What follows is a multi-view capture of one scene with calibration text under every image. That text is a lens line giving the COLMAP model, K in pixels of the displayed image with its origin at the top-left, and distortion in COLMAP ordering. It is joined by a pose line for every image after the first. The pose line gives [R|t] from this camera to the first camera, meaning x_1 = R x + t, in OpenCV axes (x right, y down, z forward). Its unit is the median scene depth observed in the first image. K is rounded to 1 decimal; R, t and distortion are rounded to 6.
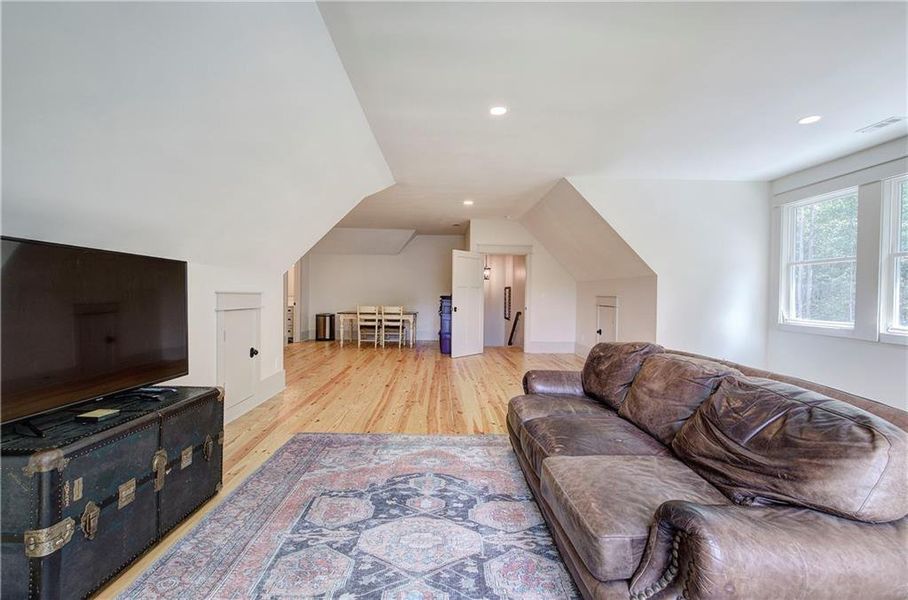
lens RADIAL K [[388.1, 0, 453.4], [0, 388.1, 299.8], [0, 0, 1]] dist [0.000847, 0.000097]
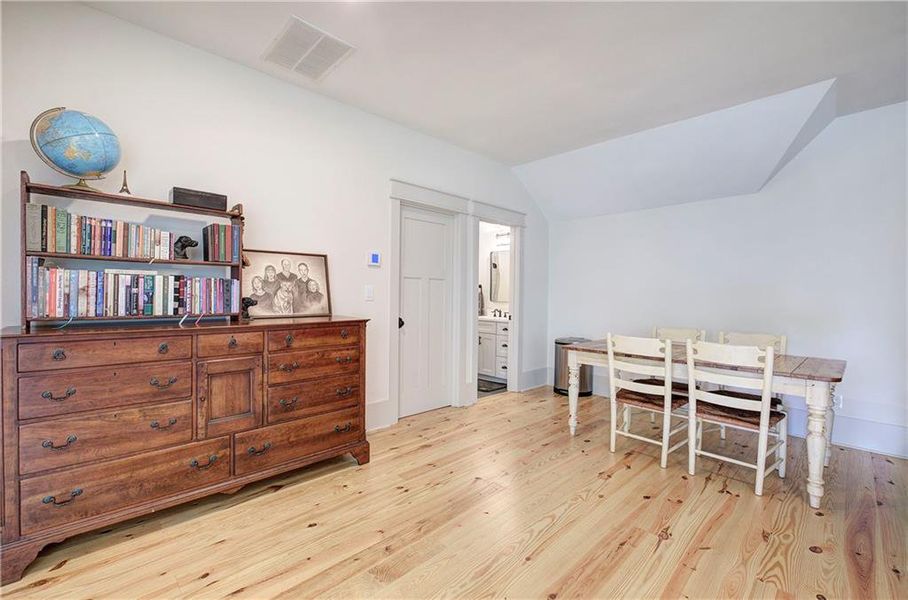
lens RADIAL K [[388.1, 0, 453.7], [0, 388.1, 300.6], [0, 0, 1]] dist [0.000847, 0.000097]
pose [[0.672619, -0.000598, -0.739989, -0.081244], [-0.004519, 0.999978, -0.004916, -0.010681], [0.739976, 0.006651, 0.672601, 0.656792]]
